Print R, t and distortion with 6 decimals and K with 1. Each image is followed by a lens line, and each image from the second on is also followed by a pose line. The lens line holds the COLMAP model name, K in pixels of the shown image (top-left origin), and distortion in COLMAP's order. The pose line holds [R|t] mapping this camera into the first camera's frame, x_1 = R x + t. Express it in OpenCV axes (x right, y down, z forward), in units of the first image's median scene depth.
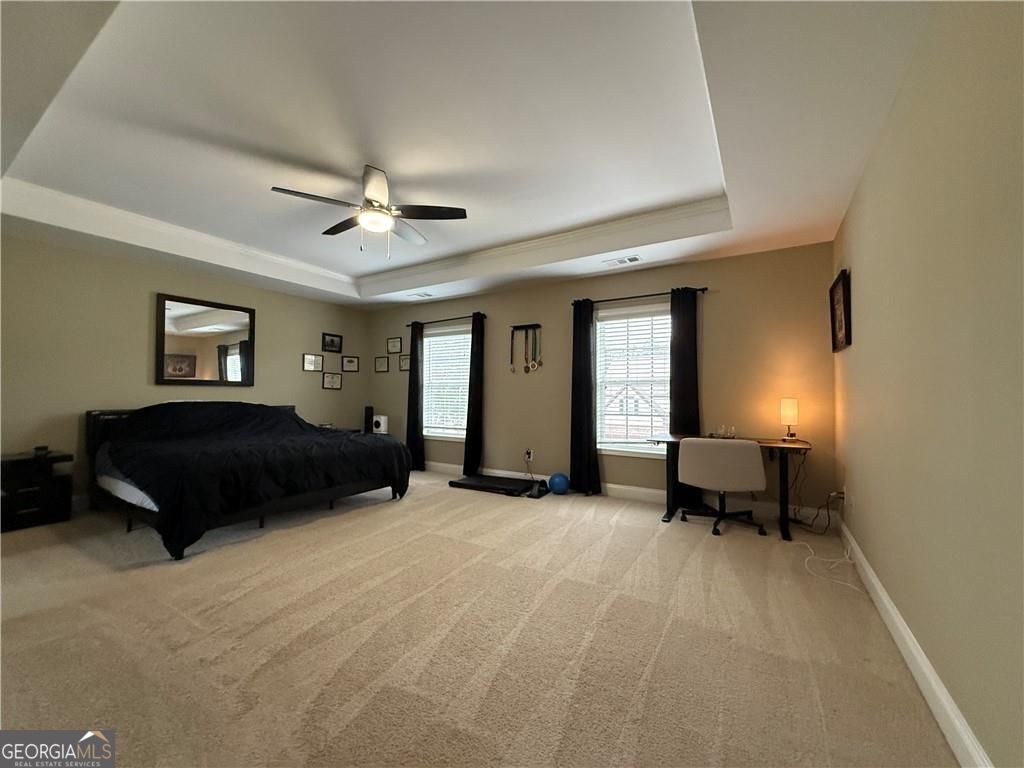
lens RADIAL K [[408.8, 0, 510.5], [0, 408.8, 386.1], [0, 0, 1]] dist [-0.000961, 0.000383]
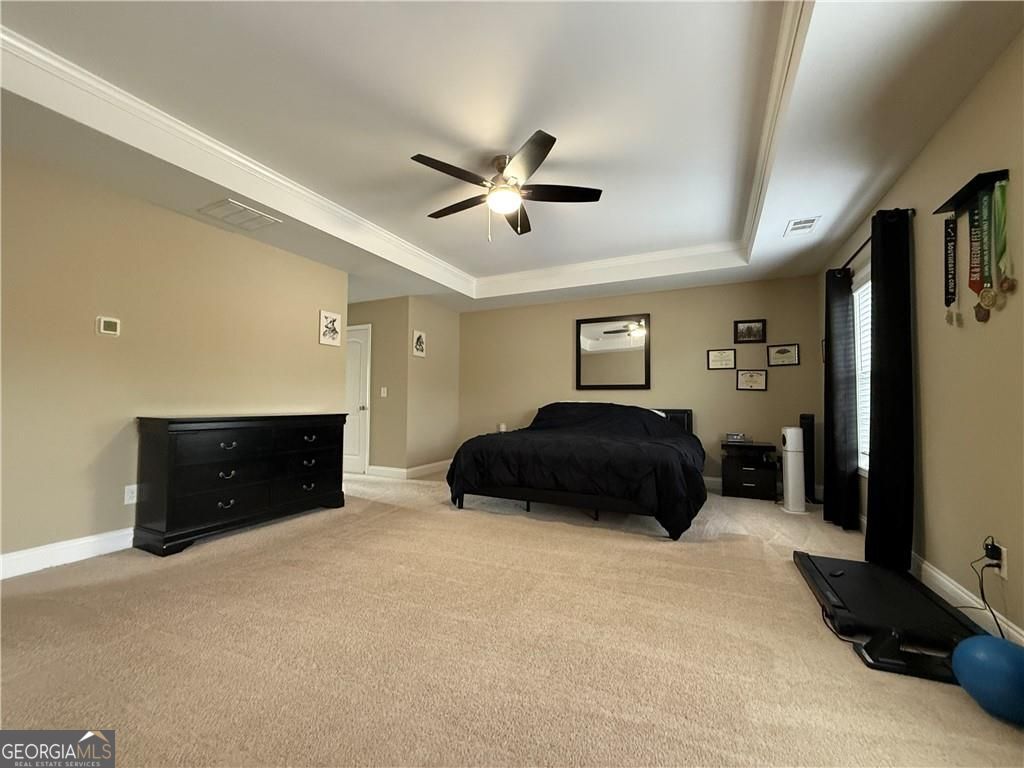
lens RADIAL K [[408.8, 0, 511.3], [0, 408.8, 389.2], [0, 0, 1]] dist [-0.000961, 0.000383]
pose [[0.103750, -0.040051, -0.993797, 0.397525], [0.009579, 0.999183, -0.039268, 0.042845], [0.994557, -0.005445, 0.104049, 0.646721]]
